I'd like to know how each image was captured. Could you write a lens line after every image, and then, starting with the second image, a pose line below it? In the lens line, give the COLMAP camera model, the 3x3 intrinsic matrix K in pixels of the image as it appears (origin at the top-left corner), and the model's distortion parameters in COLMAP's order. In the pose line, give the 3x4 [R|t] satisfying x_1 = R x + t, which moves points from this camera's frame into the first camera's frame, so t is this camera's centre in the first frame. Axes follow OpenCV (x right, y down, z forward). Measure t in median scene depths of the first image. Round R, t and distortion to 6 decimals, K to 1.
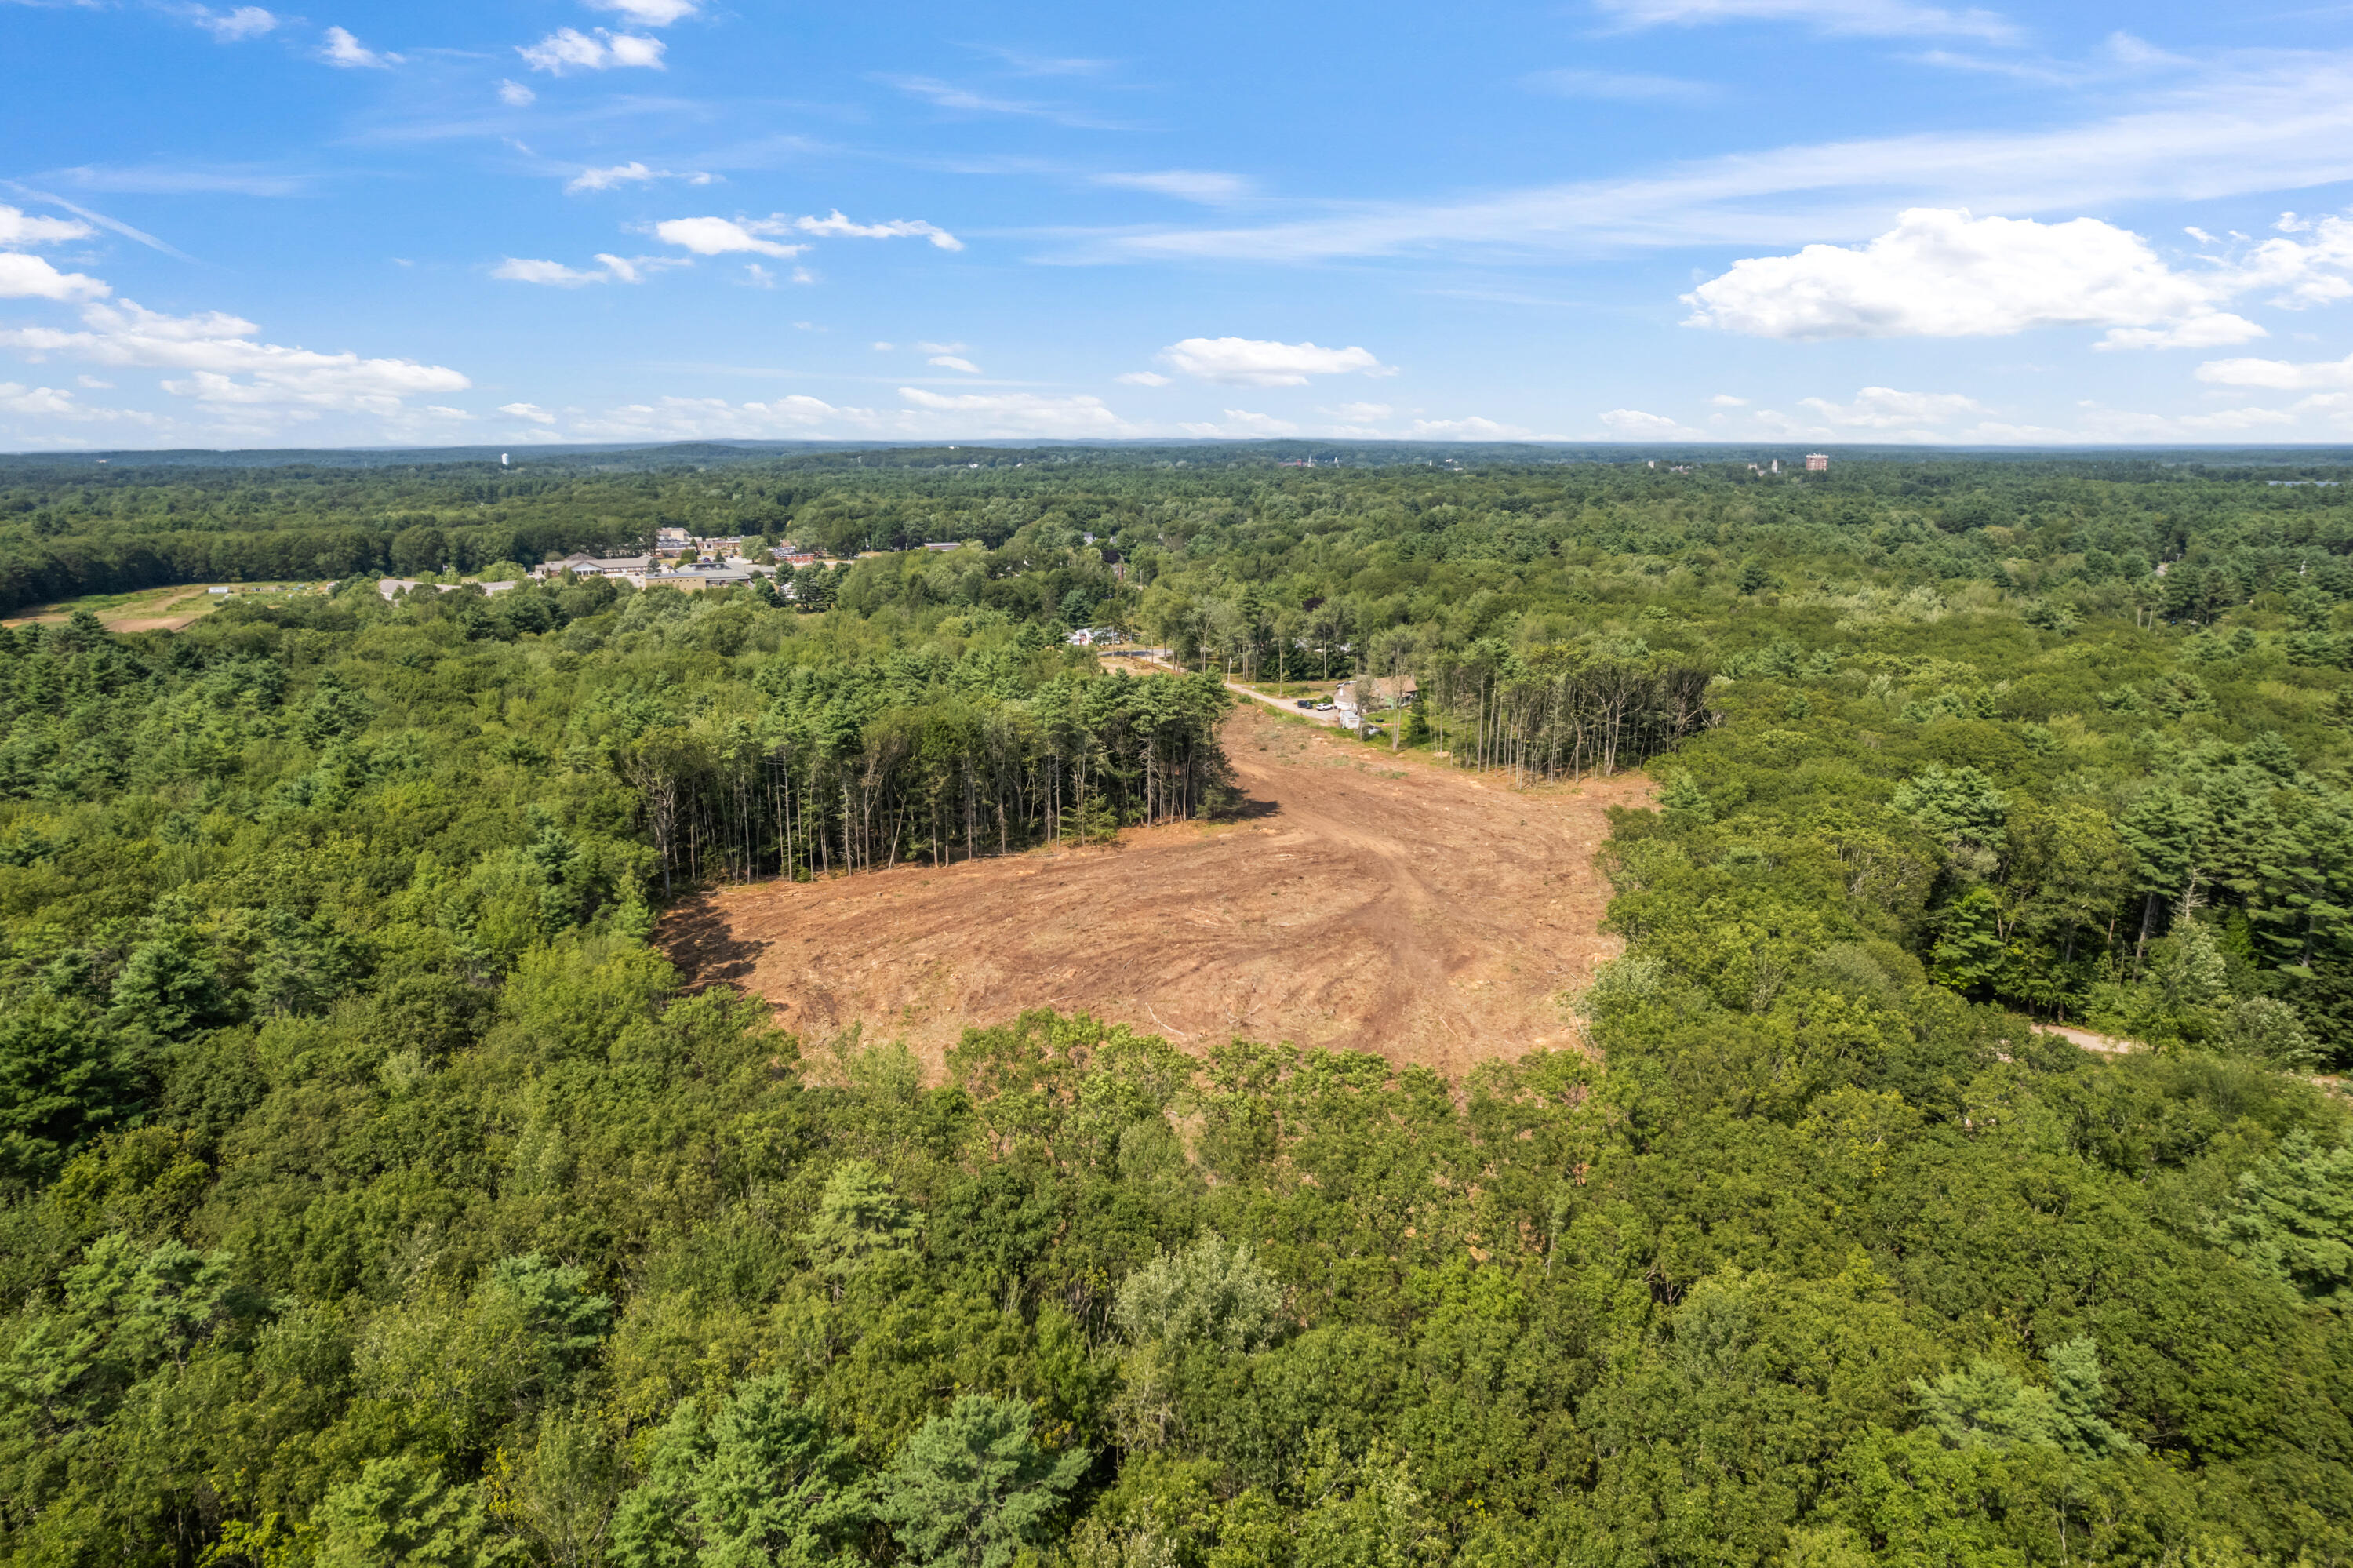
lens RADIAL K [[1451.1, 0, 1173.5], [0, 1451.1, 819.0], [0, 0, 1]] dist [-0.104399, 0.079021]
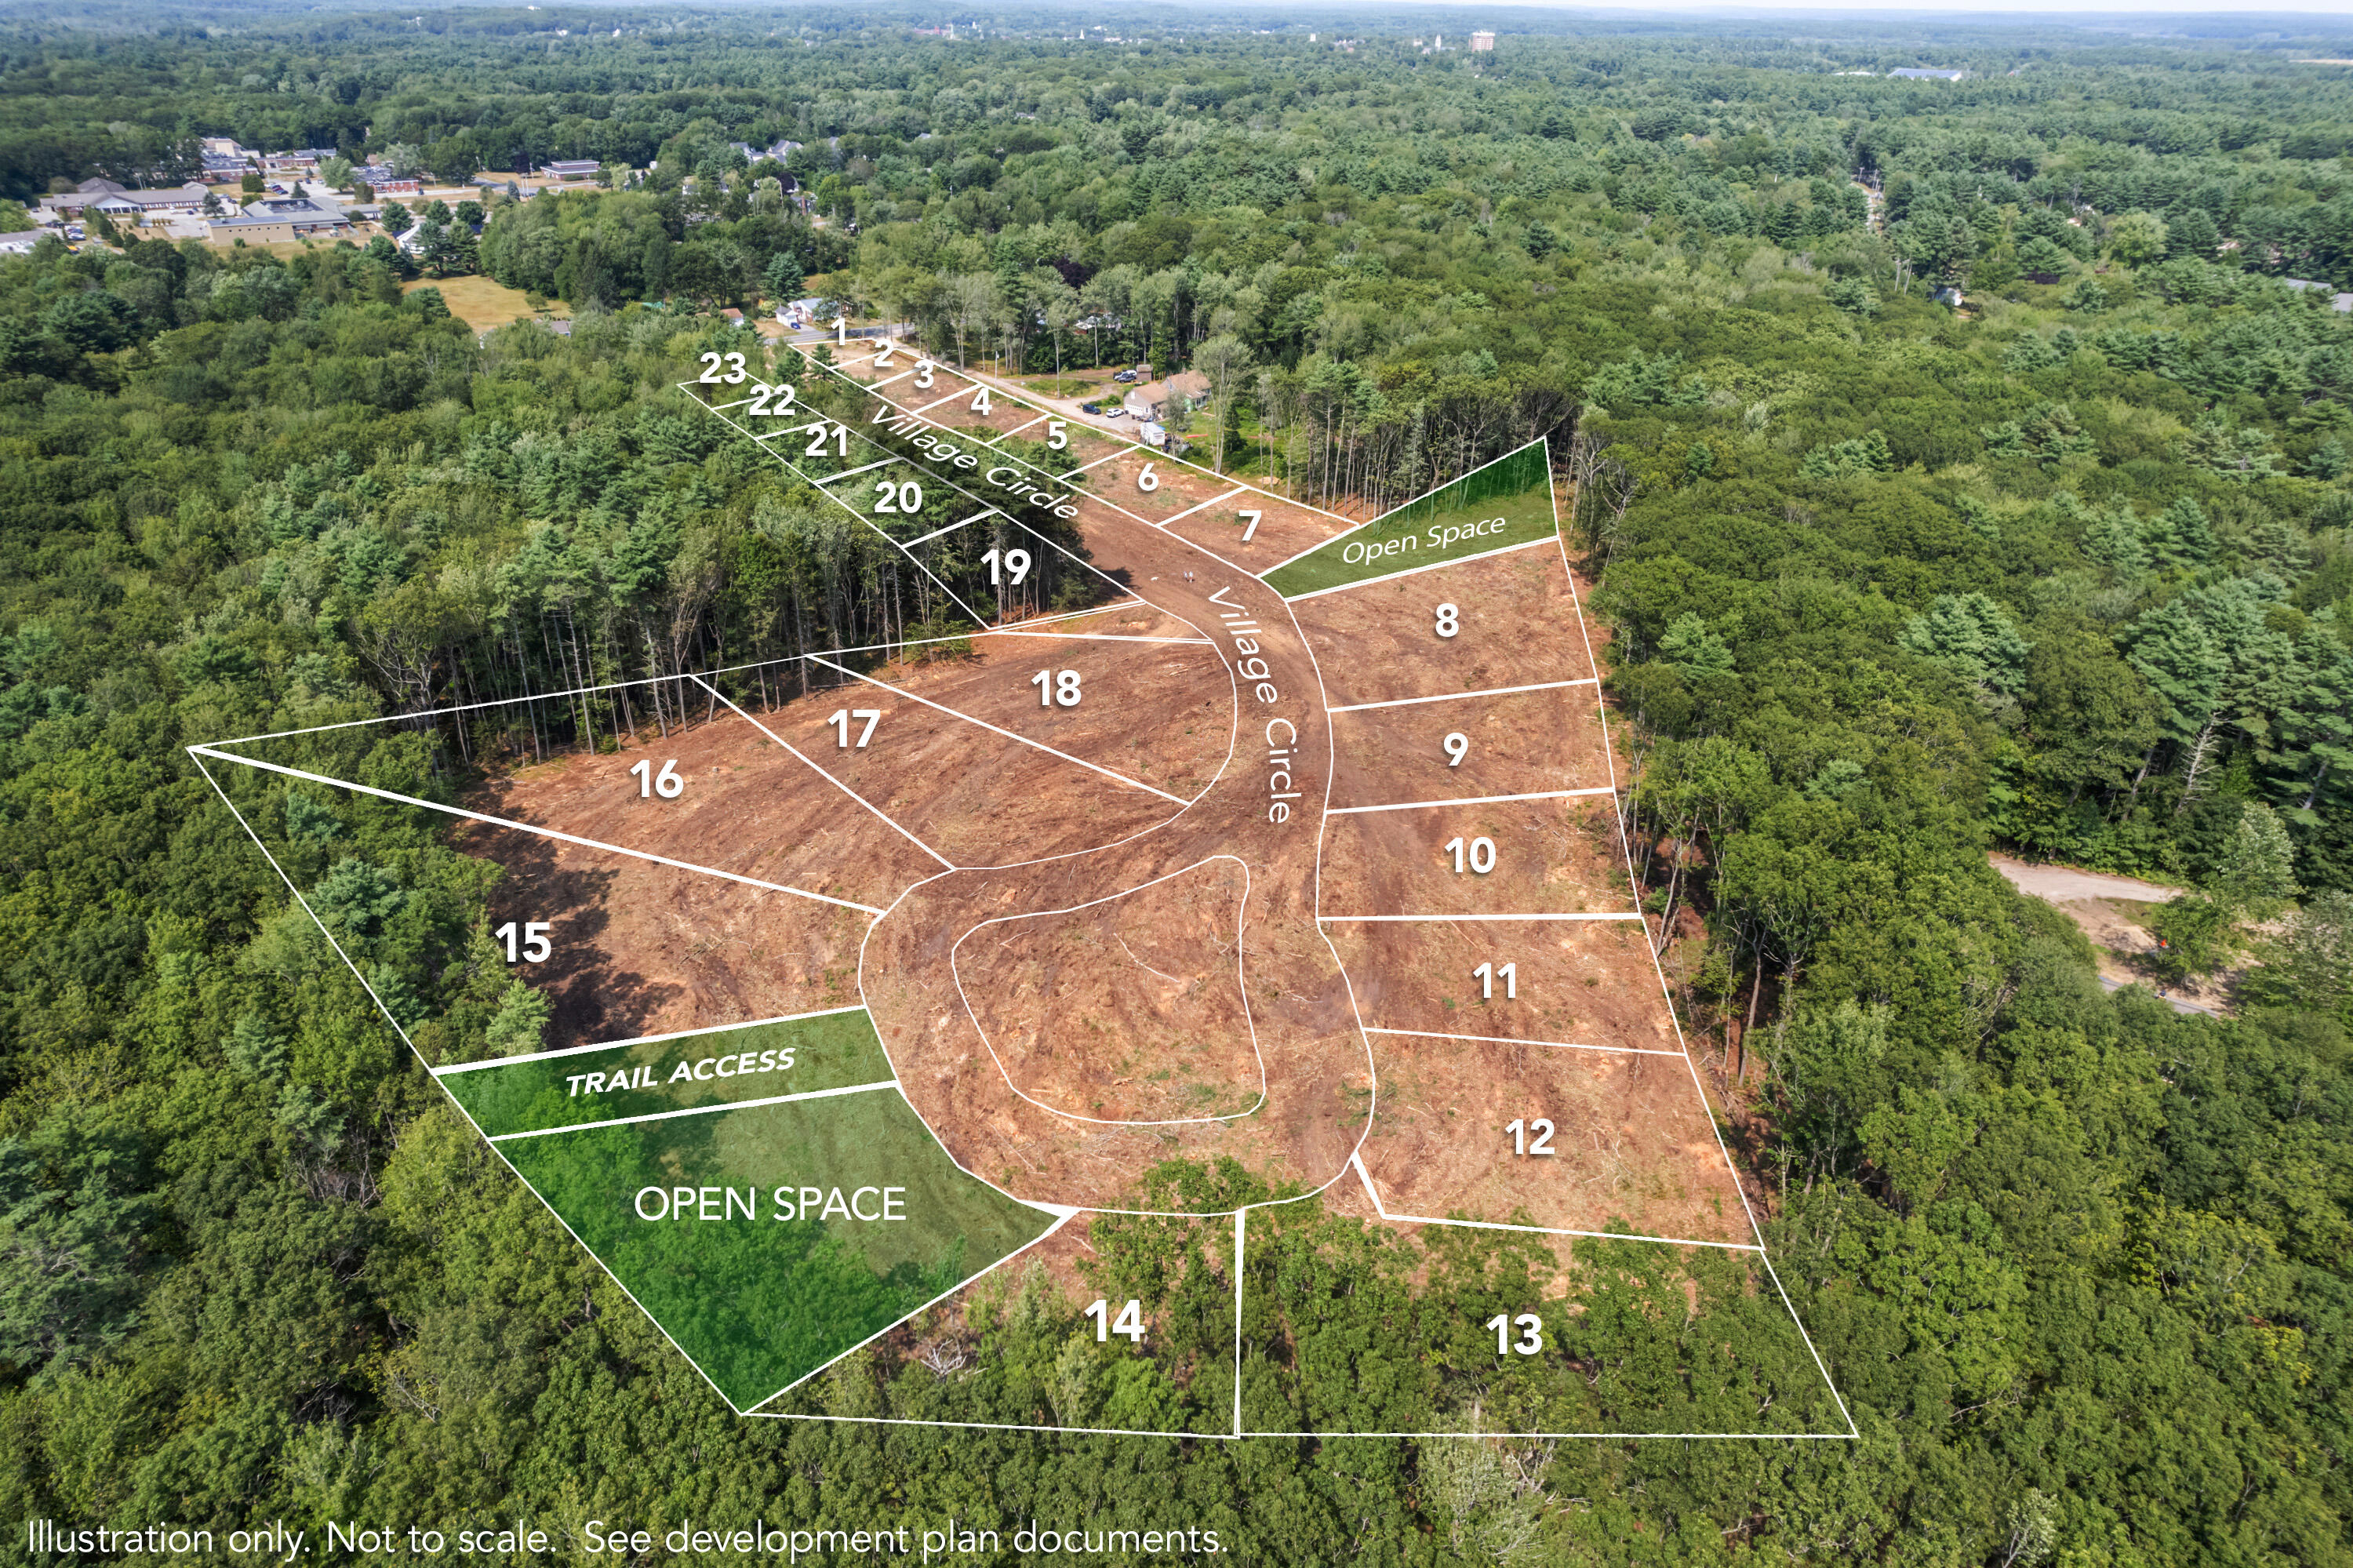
lens RADIAL K [[1451.1, 0, 1173.5], [0, 1451.1, 819.0], [0, 0, 1]] dist [-0.104399, 0.079021]
pose [[0.974266, -0.096587, 0.203660, -0.105758], [0.040290, 0.963609, 0.264262, -0.111127], [-0.221773, -0.249256, 0.942703, 0.148377]]
